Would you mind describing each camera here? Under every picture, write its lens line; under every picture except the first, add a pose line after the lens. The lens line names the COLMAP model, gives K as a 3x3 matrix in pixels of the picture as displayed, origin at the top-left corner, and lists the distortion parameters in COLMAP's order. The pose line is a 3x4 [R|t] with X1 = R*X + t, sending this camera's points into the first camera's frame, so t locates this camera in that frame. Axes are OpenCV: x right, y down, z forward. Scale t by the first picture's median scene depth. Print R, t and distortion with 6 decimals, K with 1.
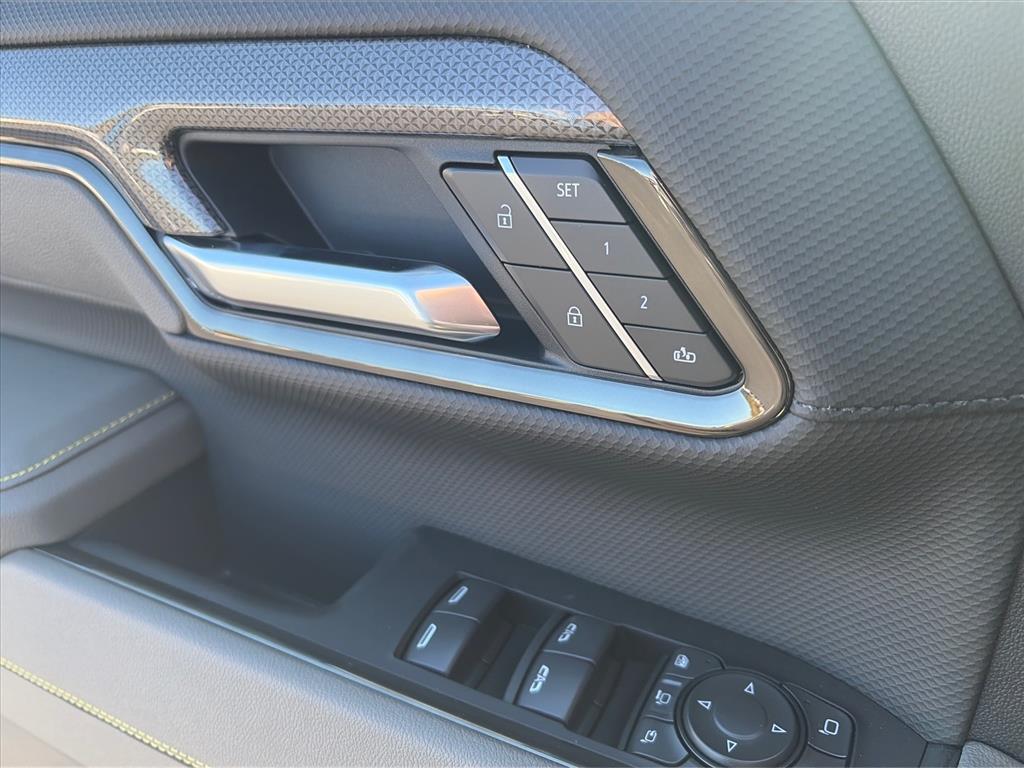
lens RADIAL K [[821.5, 0, 512.0], [0, 821.5, 384.0], [0, 0, 1]] dist [0.015577, -0.000473]
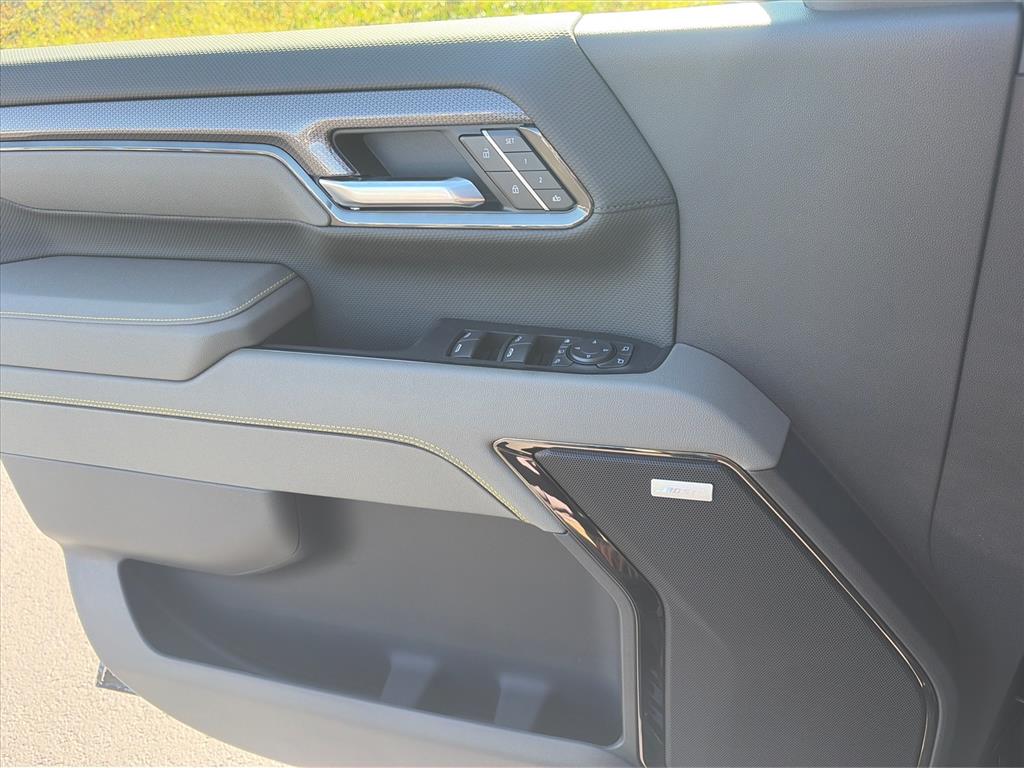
lens RADIAL K [[821.5, 0, 512.0], [0, 821.5, 384.0], [0, 0, 1]] dist [0.015577, -0.000473]
pose [[0.984744, -0.095379, 0.145541, -0.375048], [0.096562, 0.995326, -0.001072, 0.536801], [-0.144758, 0.015109, 0.989352, -1.596011]]
